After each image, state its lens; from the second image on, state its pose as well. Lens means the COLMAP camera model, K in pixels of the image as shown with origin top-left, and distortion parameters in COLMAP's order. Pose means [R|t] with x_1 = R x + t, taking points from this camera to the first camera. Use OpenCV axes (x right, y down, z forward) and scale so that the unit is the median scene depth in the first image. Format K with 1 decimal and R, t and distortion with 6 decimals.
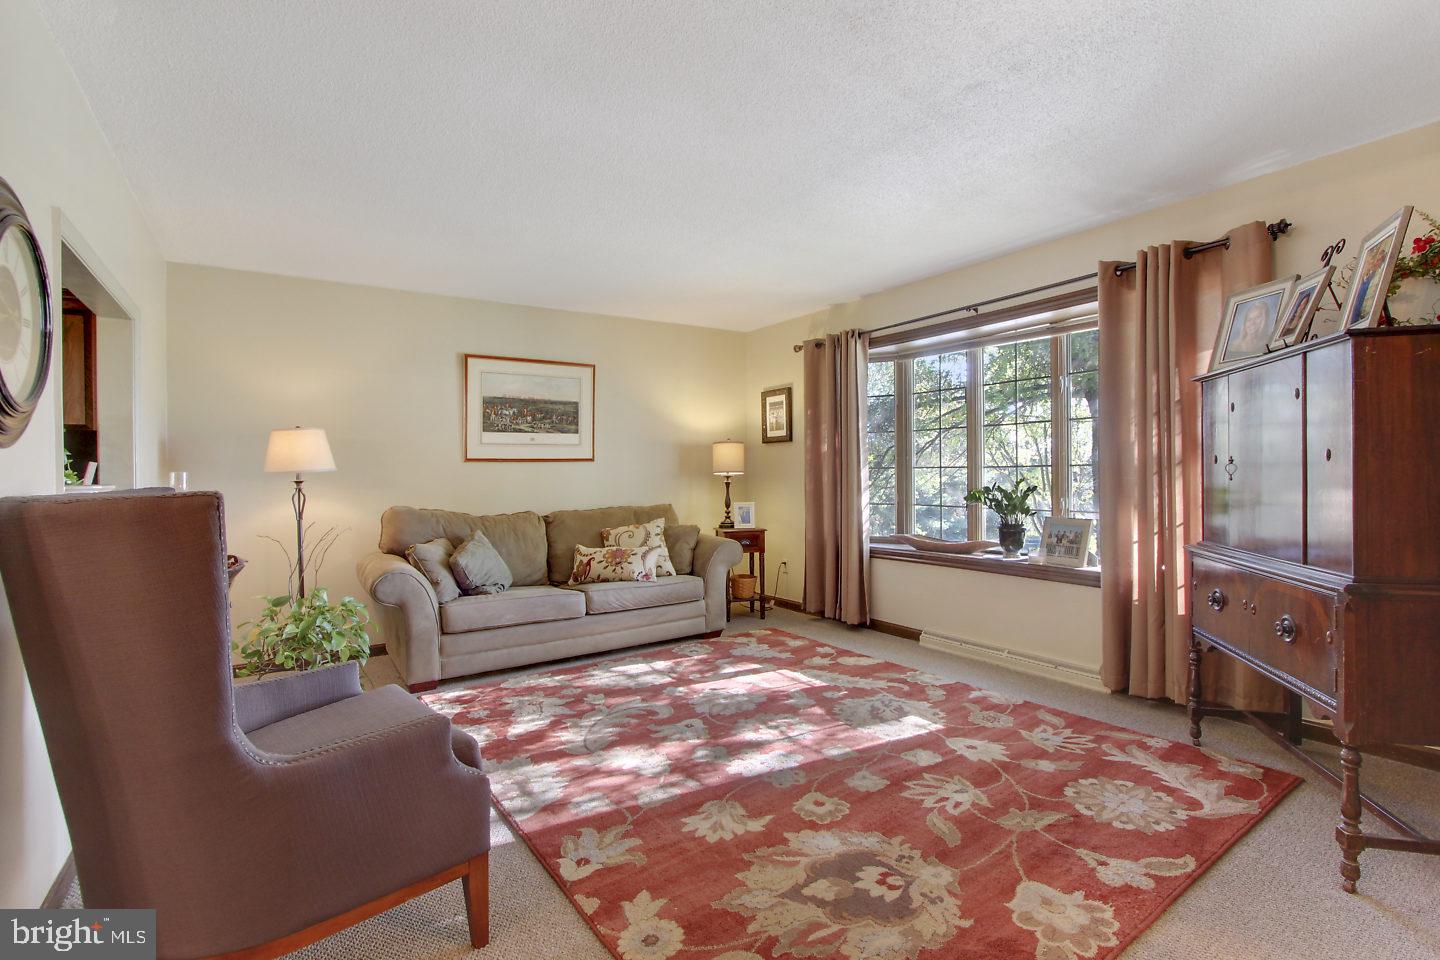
lens RADIAL K [[665.3, 0, 719.6], [0, 665.3, 472.8], [0, 0, 1]] dist [0.000100, -0.000155]
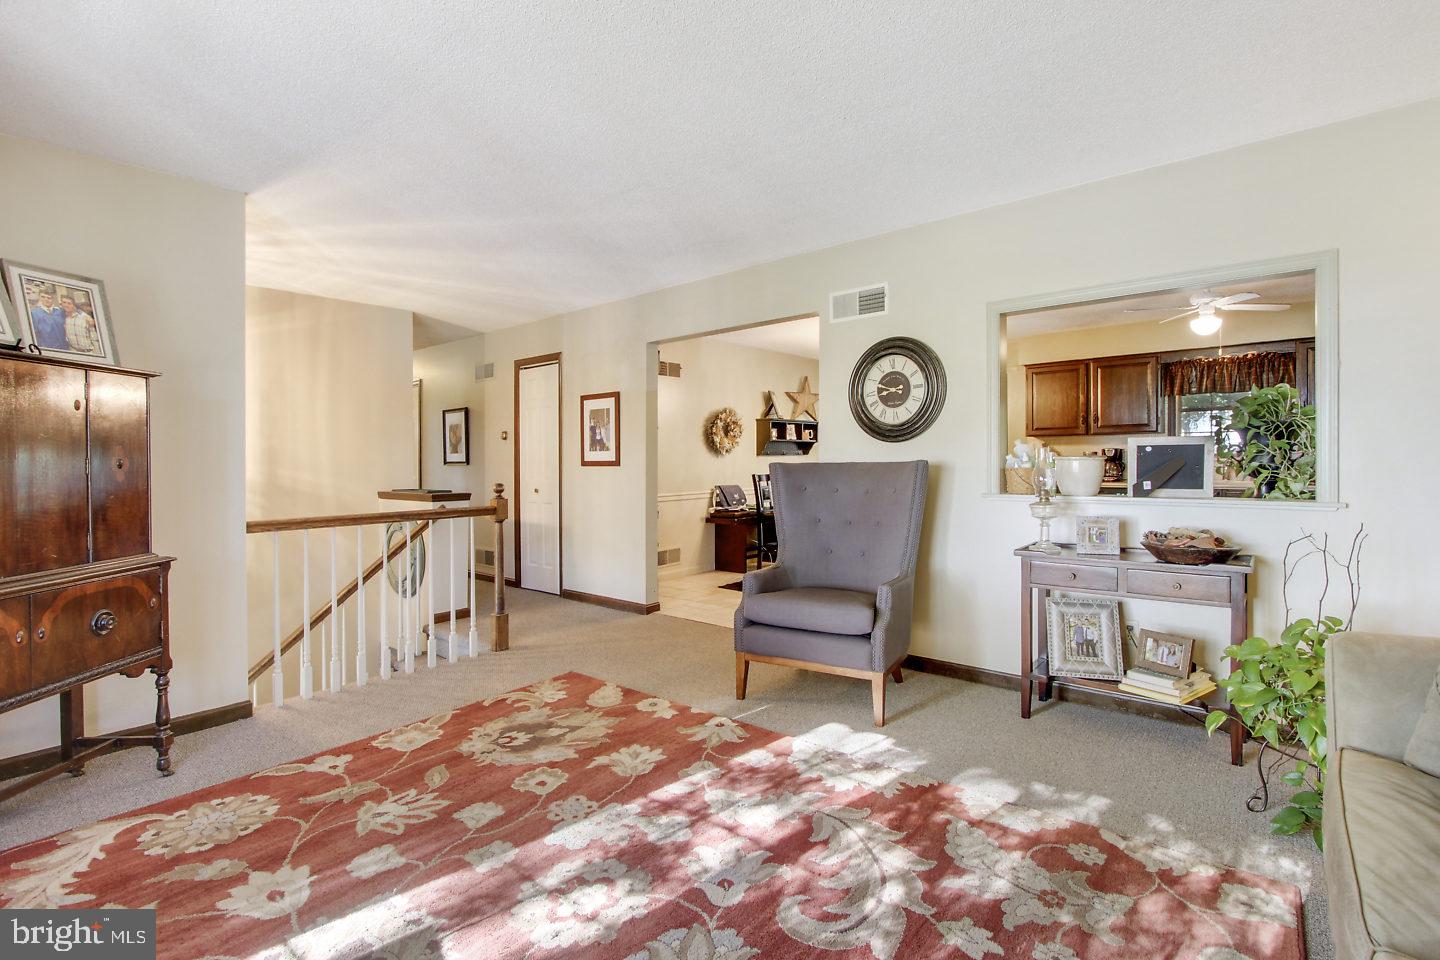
lens RADIAL K [[665.3, 0, 721.5], [0, 665.3, 467.3], [0, 0, 1]] dist [0.000100, -0.000155]
pose [[-0.964361, 0.034010, -0.262395, 0.143407], [0.028447, 0.999283, 0.024972, -0.015928], [0.263056, 0.016618, -0.964637, 2.215465]]
